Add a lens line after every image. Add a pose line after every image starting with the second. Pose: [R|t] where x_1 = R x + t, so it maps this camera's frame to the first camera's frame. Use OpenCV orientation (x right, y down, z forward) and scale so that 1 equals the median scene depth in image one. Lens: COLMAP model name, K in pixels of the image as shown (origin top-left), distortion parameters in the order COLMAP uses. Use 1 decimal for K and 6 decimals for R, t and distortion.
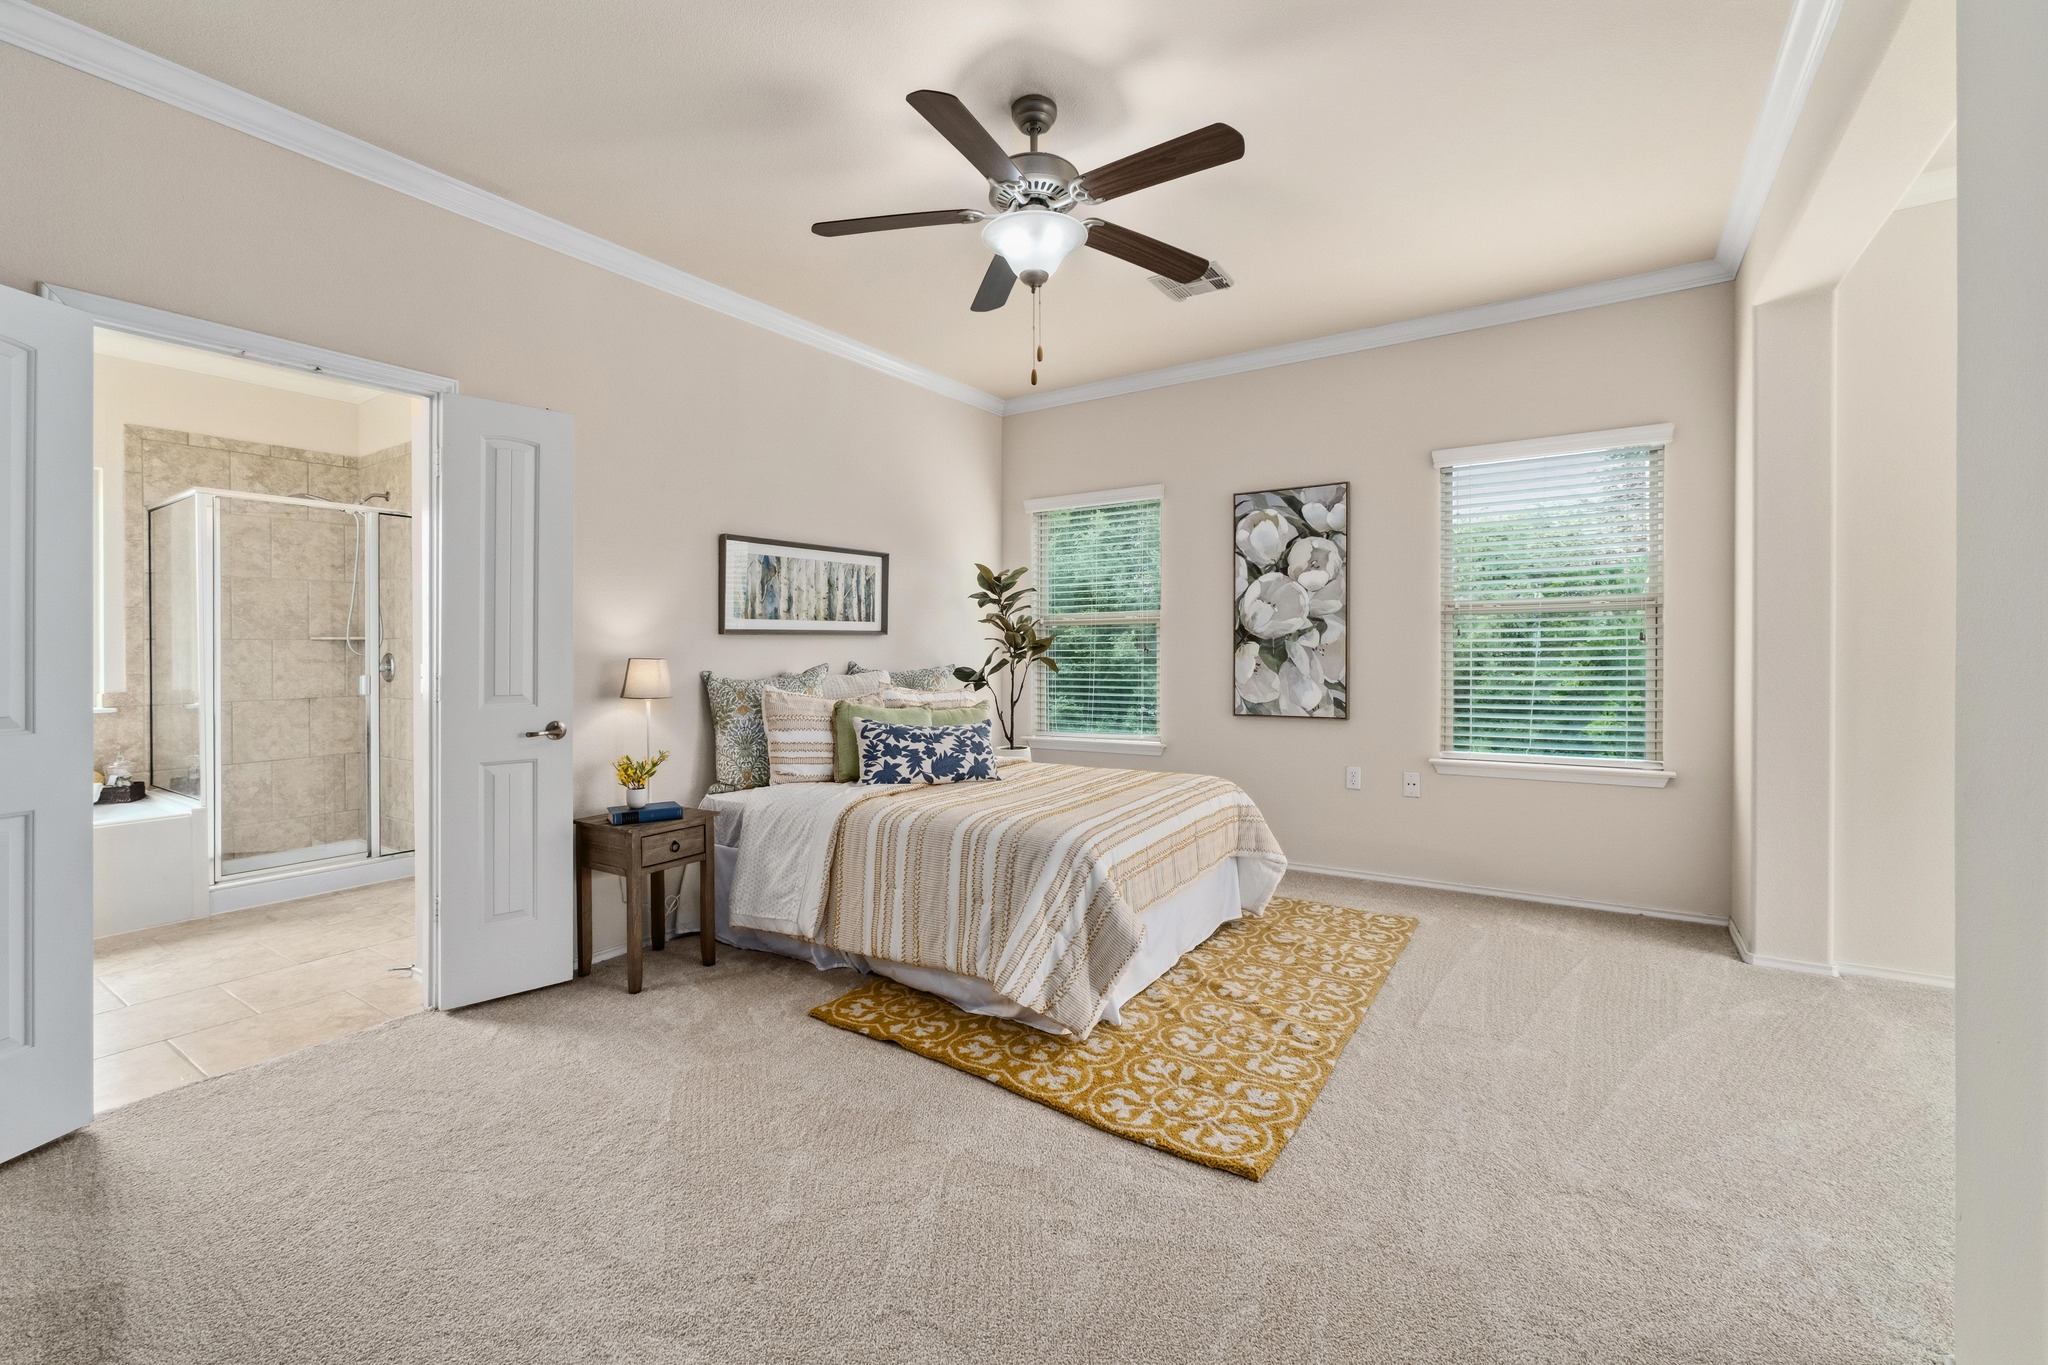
lens RADIAL K [[872.9, 0, 1023.6], [0, 872.9, 653.2], [0, 0, 1]] dist [-0.004475, 0.002154]
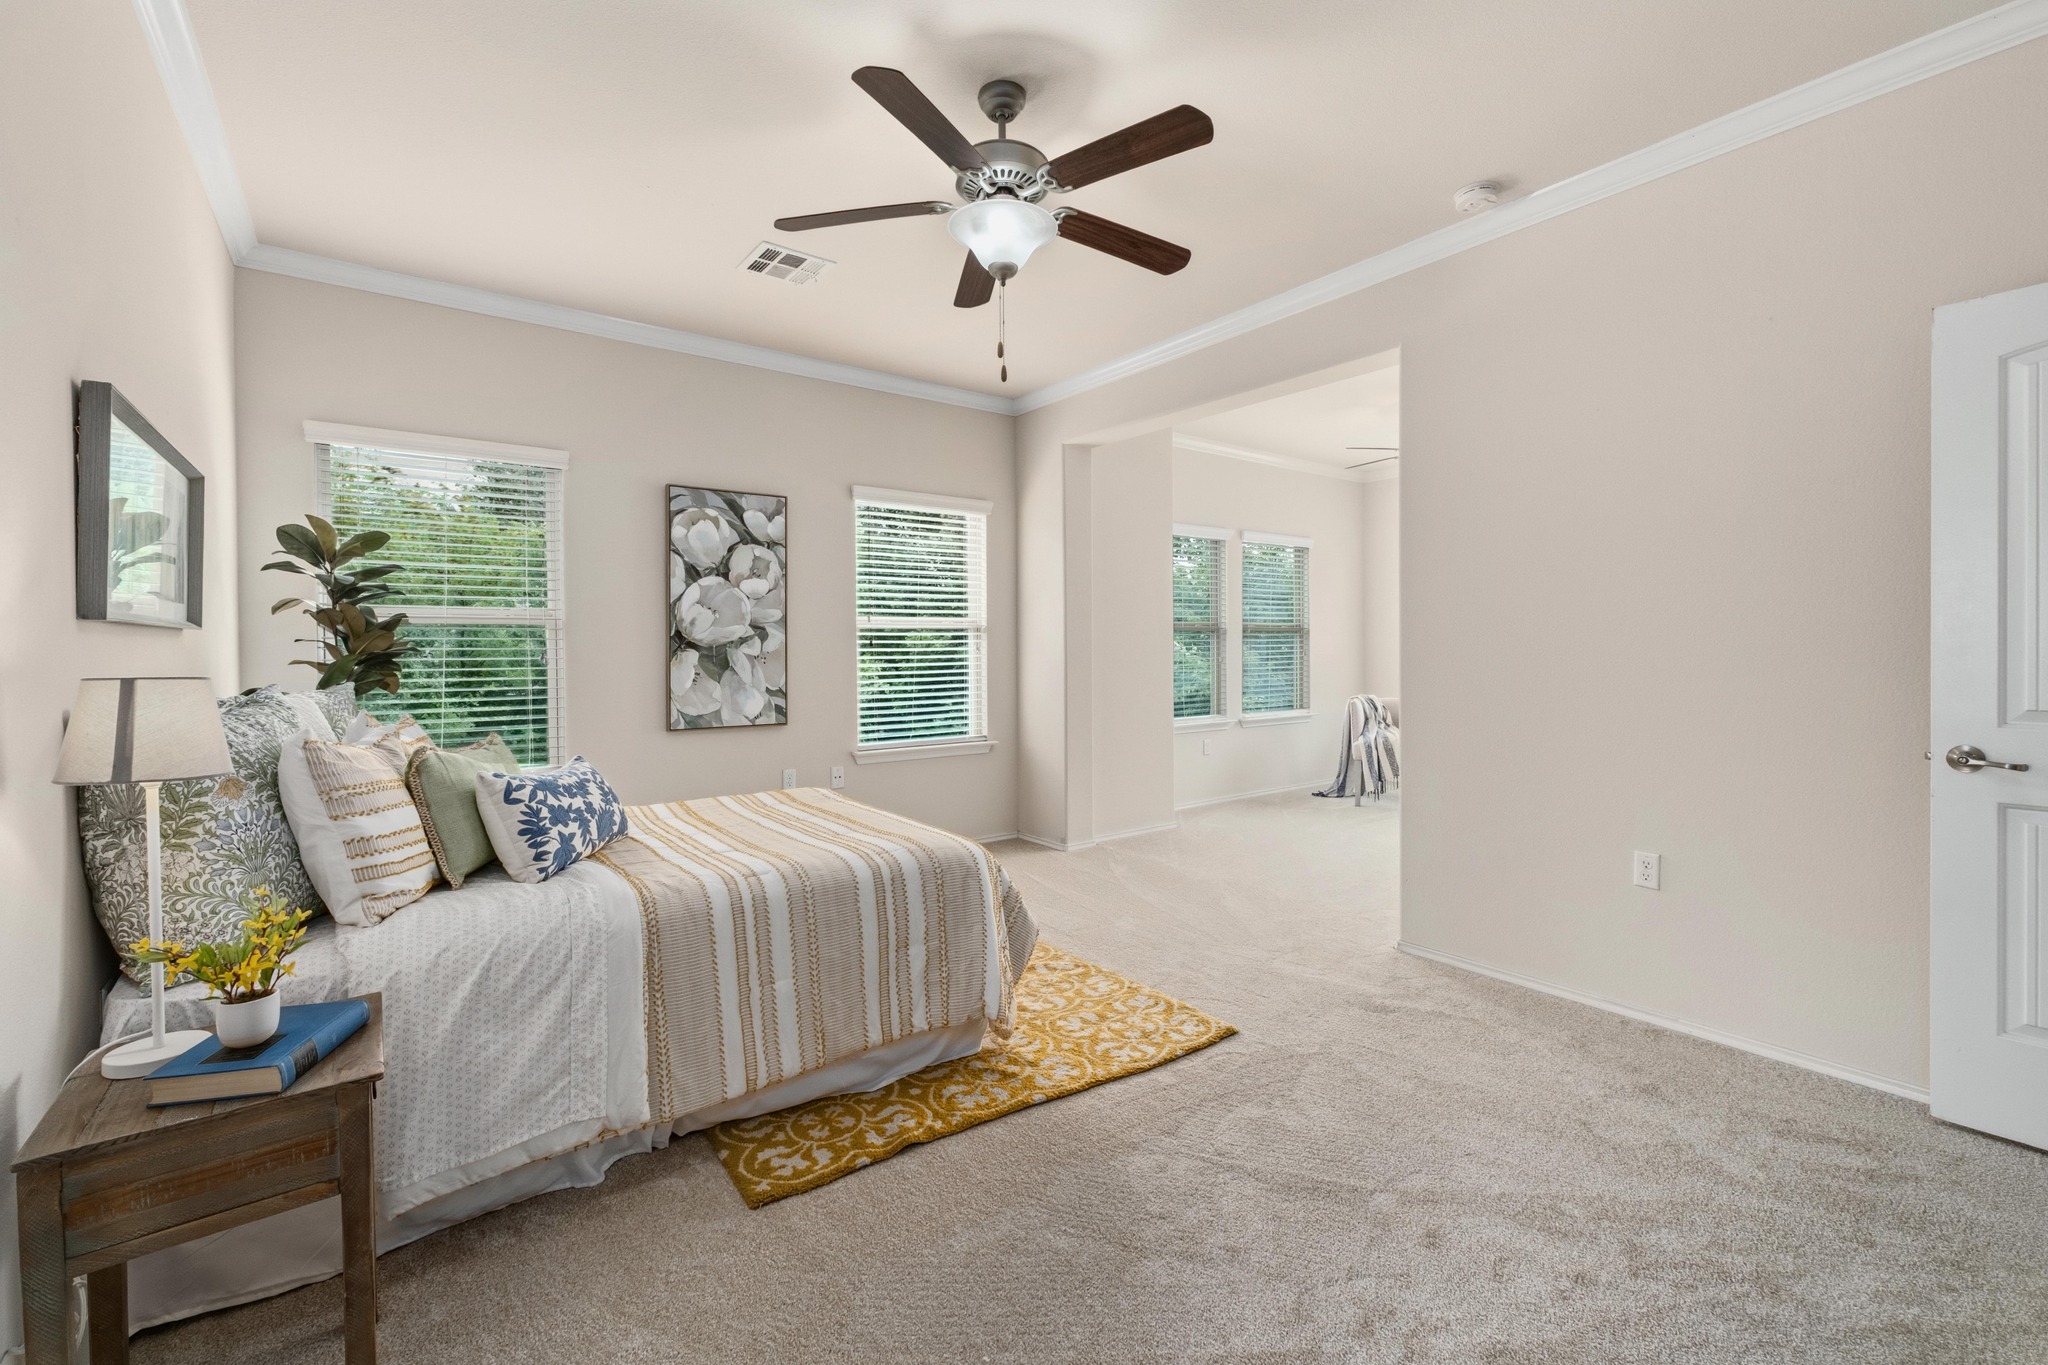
lens RADIAL K [[872.9, 0, 1038.7], [0, 872.9, 662.6], [0, 0, 1]] dist [-0.004475, 0.002154]
pose [[0.325852, -0.006096, 0.945401, -0.594995], [0.009725, 0.999948, 0.003096, 0.002040], [-0.945371, 0.008186, 0.325894, 0.431762]]
